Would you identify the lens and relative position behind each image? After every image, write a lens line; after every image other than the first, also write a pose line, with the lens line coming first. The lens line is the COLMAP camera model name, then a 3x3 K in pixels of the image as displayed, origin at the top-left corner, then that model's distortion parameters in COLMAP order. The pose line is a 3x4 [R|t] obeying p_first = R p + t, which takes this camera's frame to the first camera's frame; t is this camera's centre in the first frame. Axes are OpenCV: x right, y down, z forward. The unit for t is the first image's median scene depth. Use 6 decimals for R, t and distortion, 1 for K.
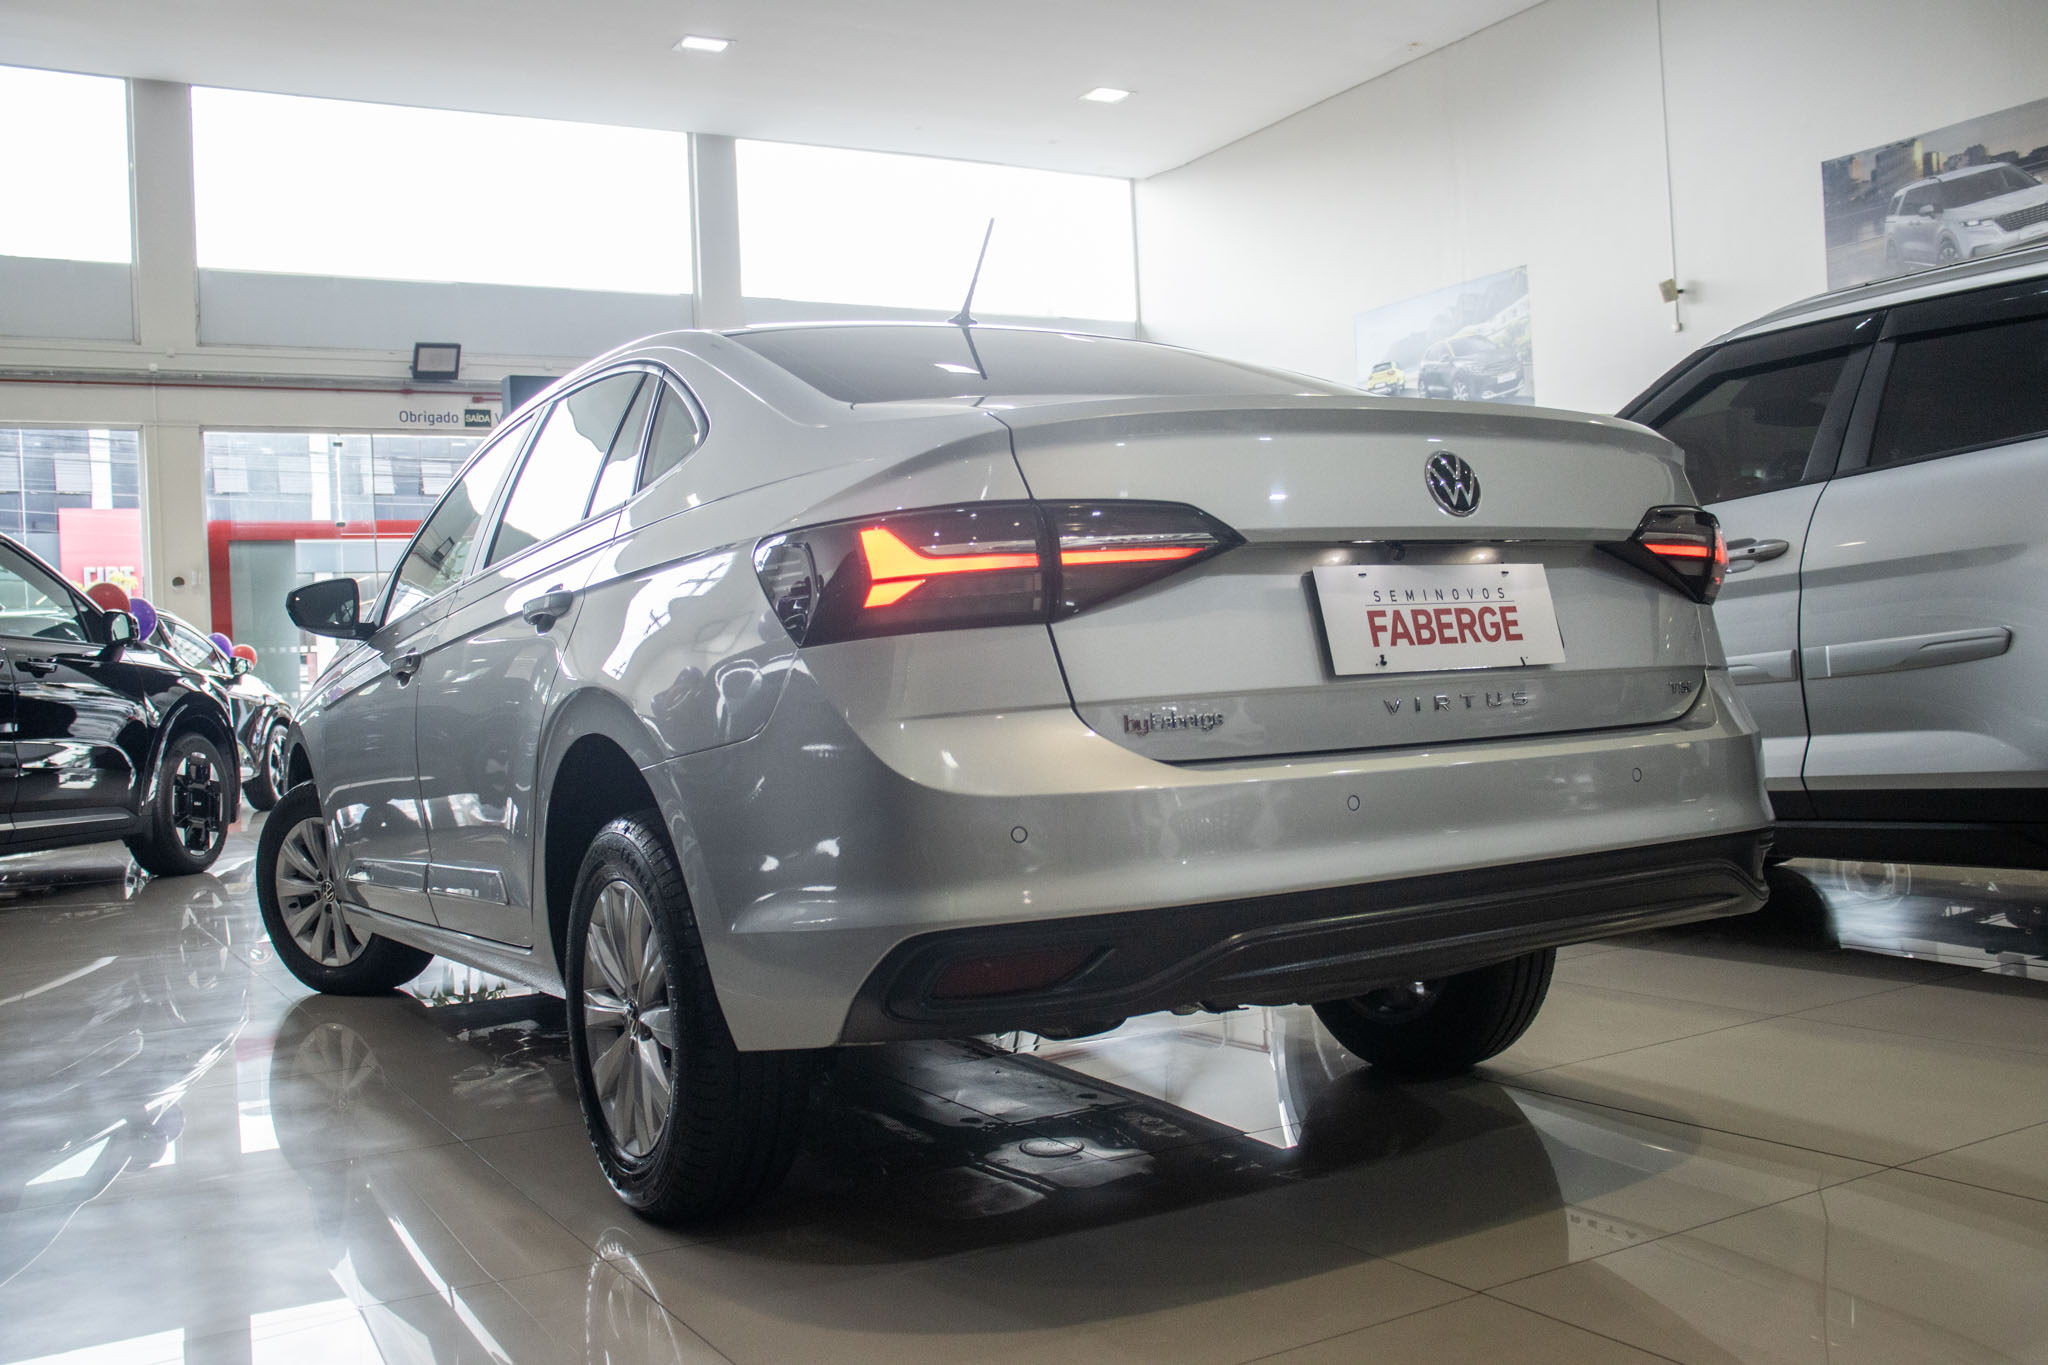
lens RADIAL K [[1960.2, 0, 1024.0], [0, 1960.2, 682.5], [0, 0, 1]] dist [-0.066394, 0.008596]
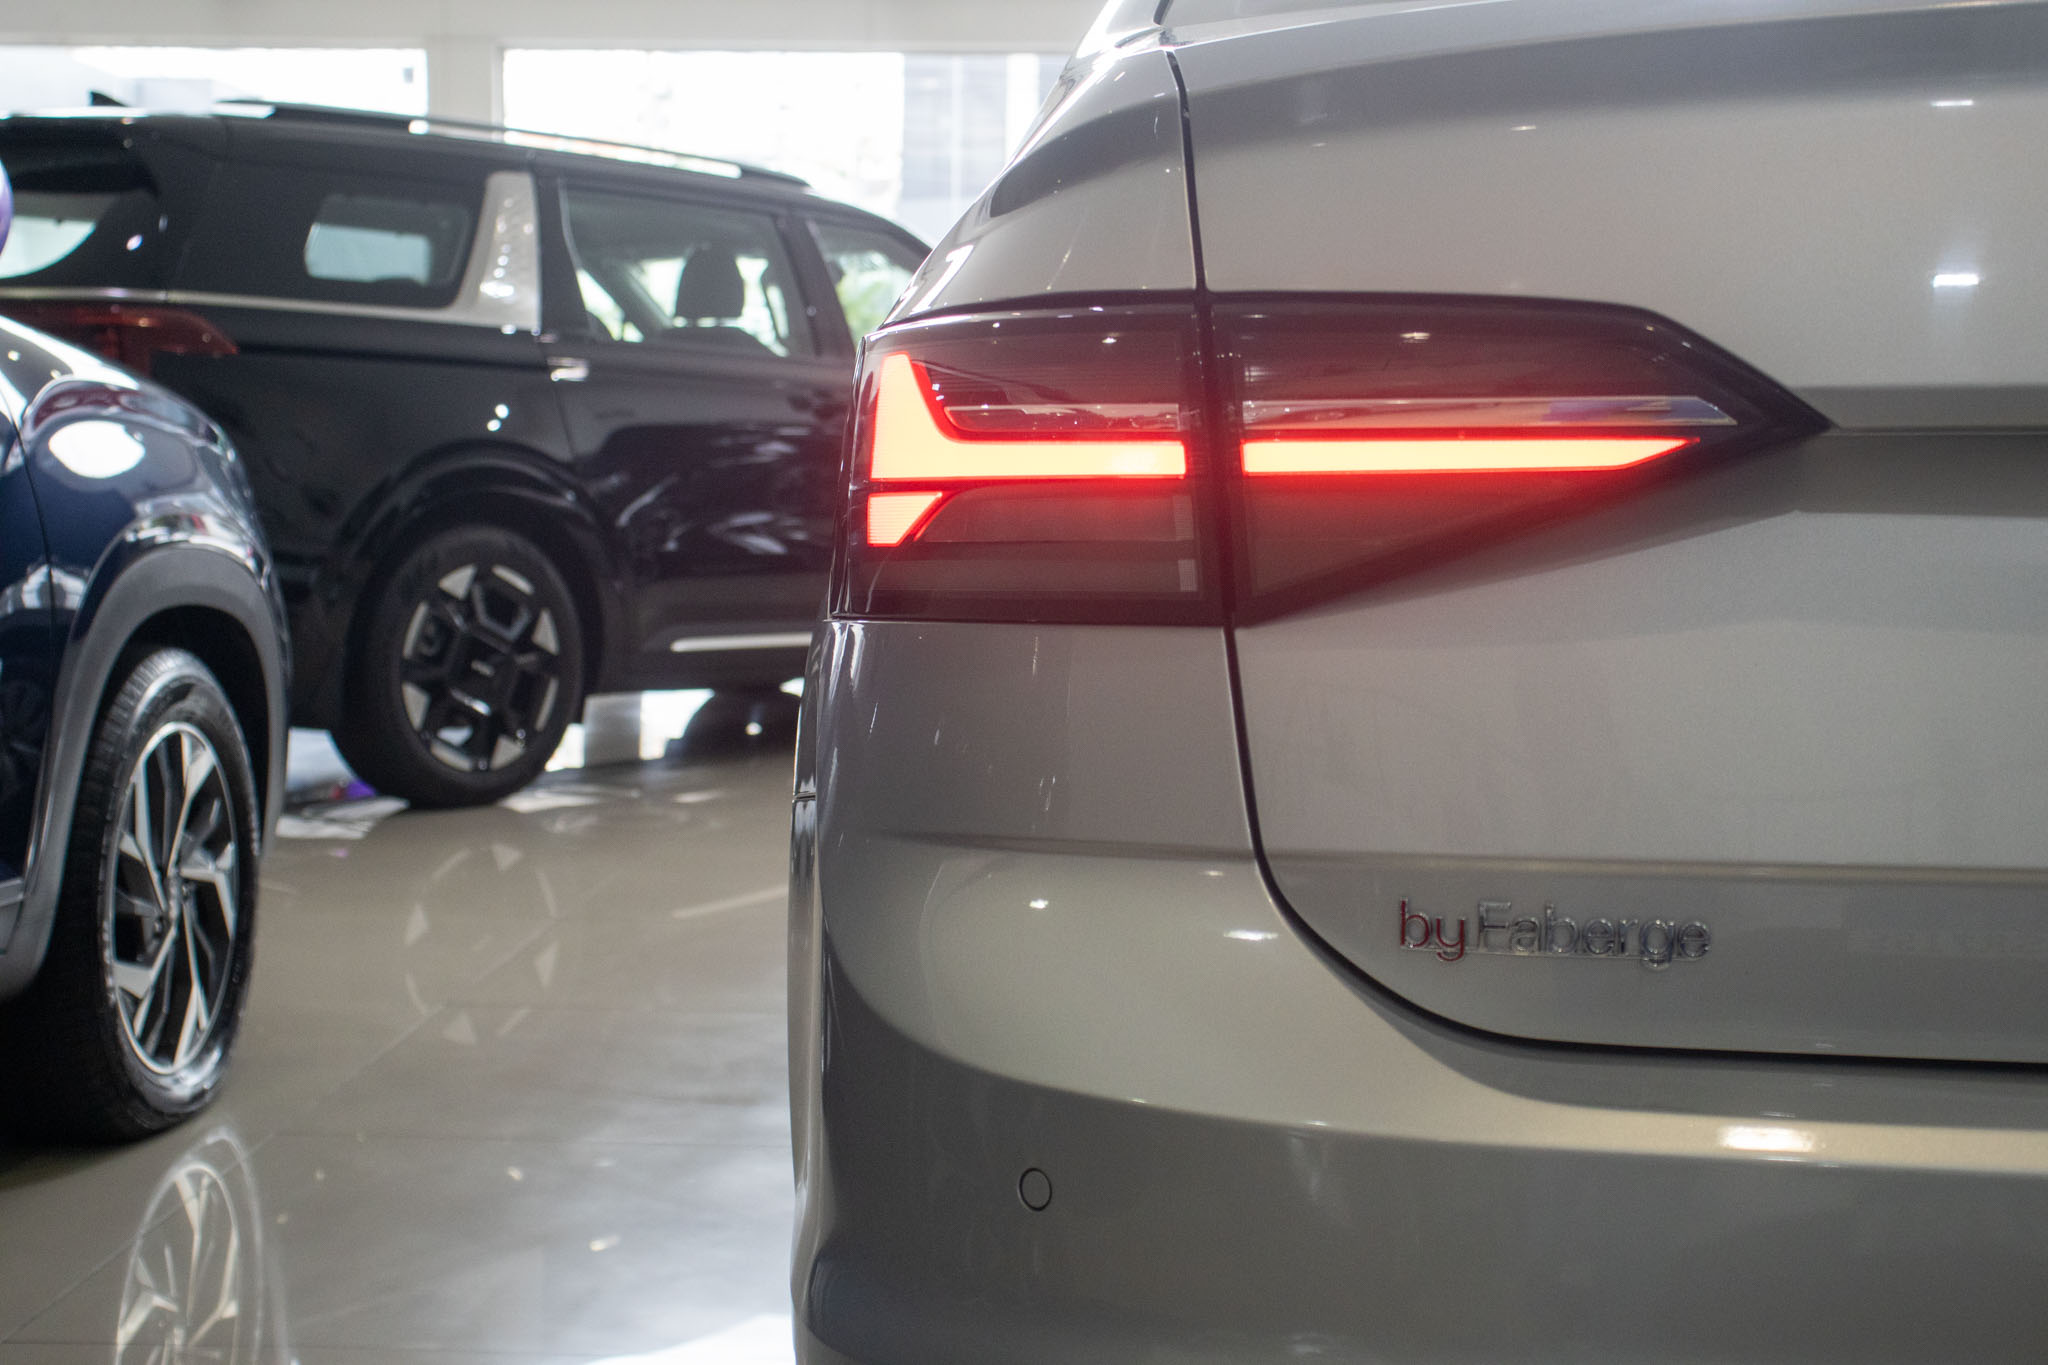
lens RADIAL K [[2804.5, 0, 898.2], [0, 2804.5, 680.1], [0, 0, 1]] dist [0.023404, 0.019297]
pose [[0.808428, 0.098699, -0.580261, 0.248443], [-0.046041, 0.993424, 0.104831, -0.067024], [0.586792, -0.058033, 0.807656, 0.489725]]
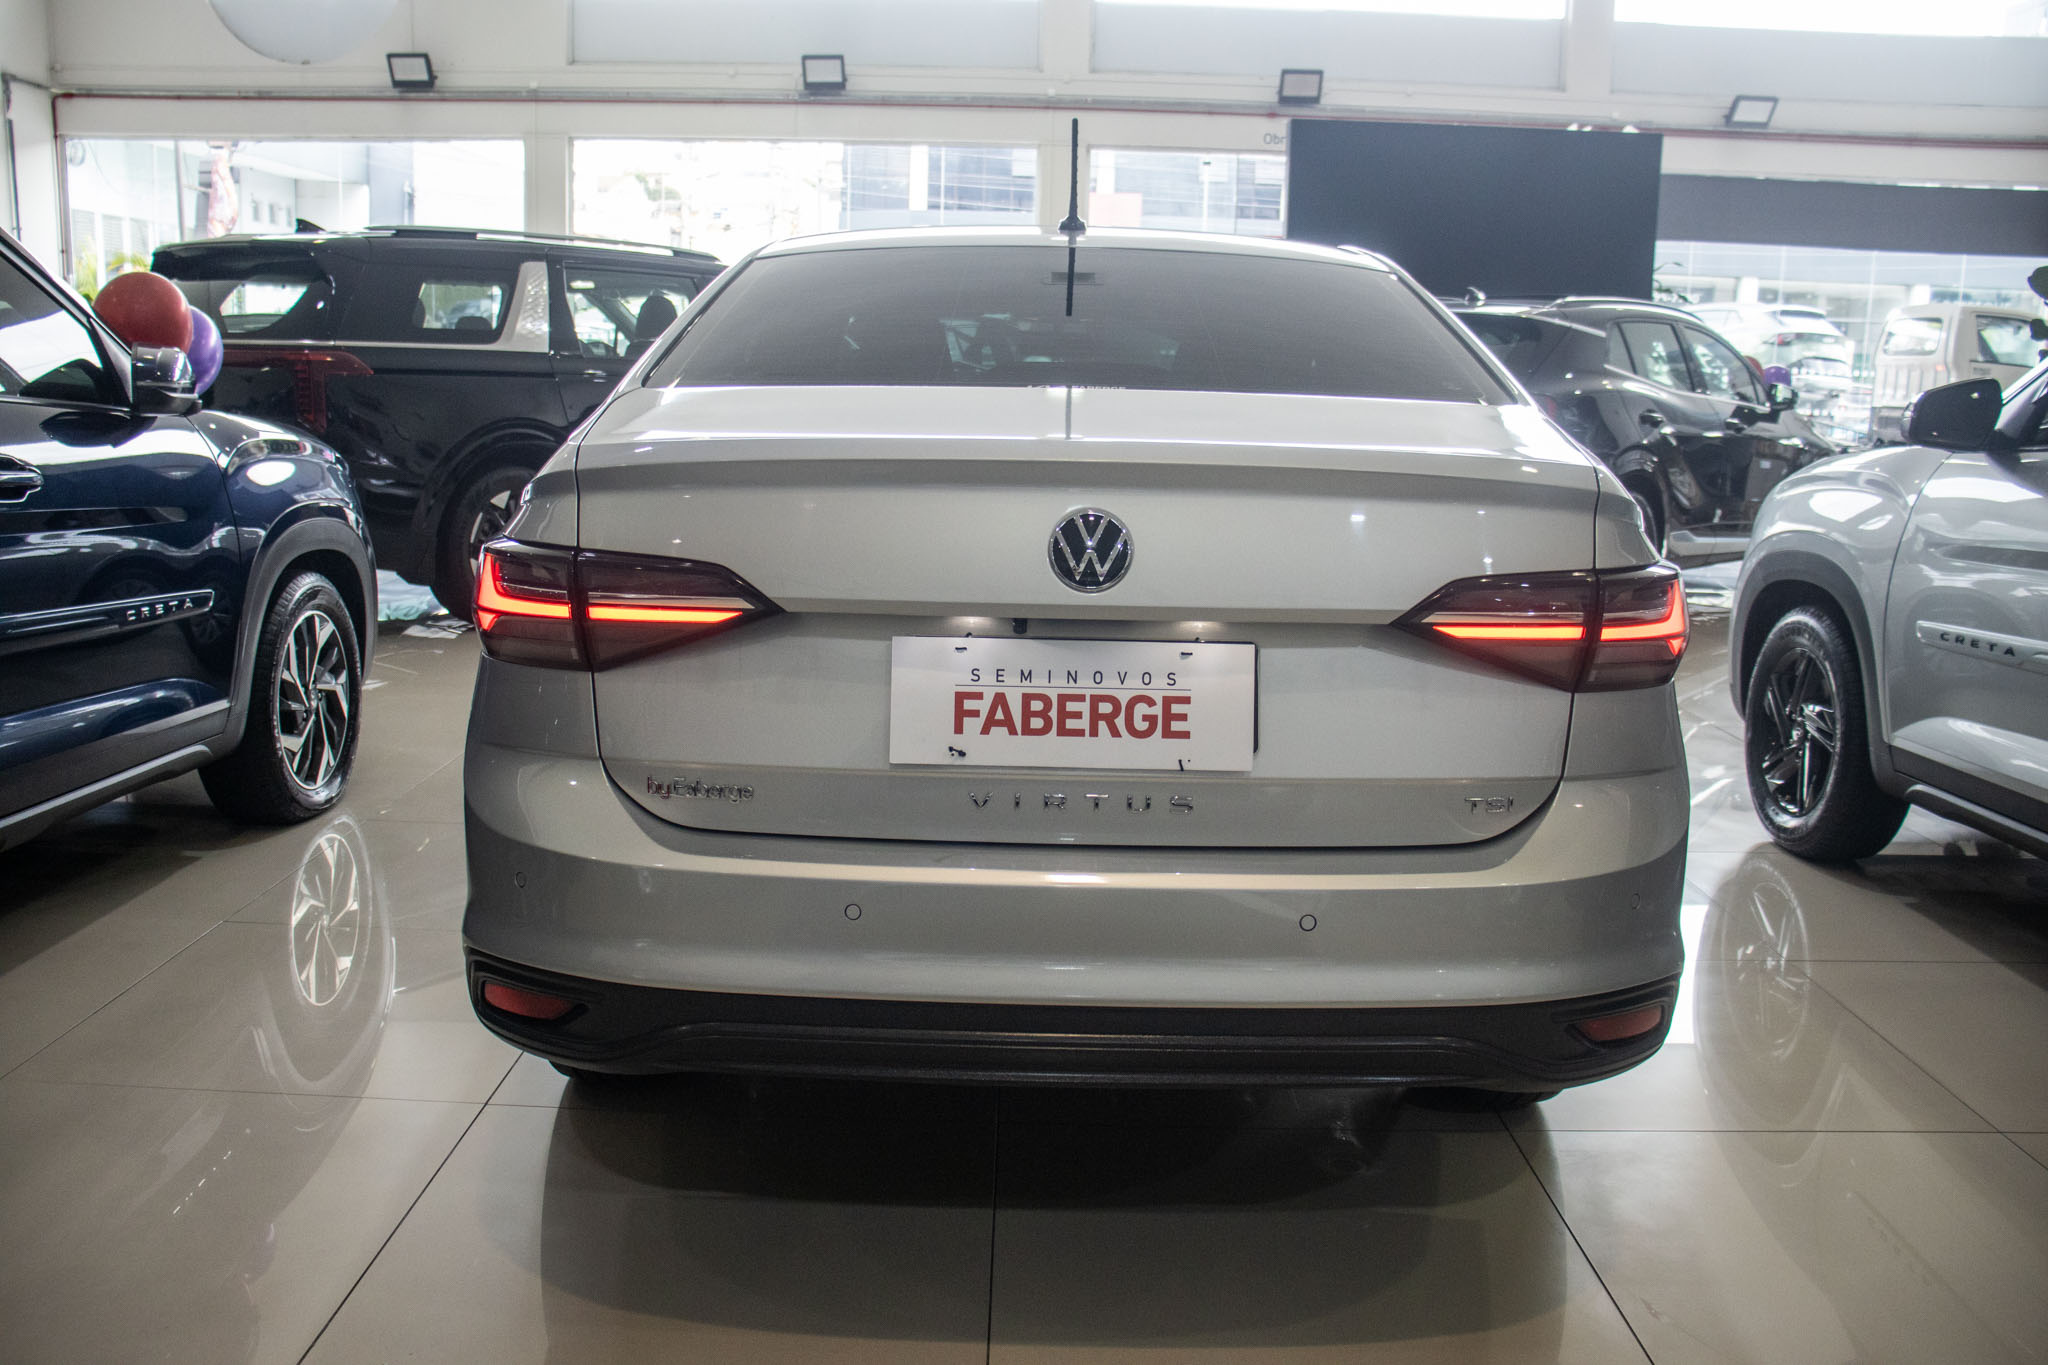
lens RADIAL K [[1830.8, 0, 1024.0], [0, 1830.8, 682.5], [0, 0, 1]] dist [-0.161047, 0.004025]
pose [[0.847917, 0.160169, -0.505353, 0.602717], [-0.062494, 0.976819, 0.204740, -0.206236], [0.526432, -0.142021, 0.838272, 0.321007]]
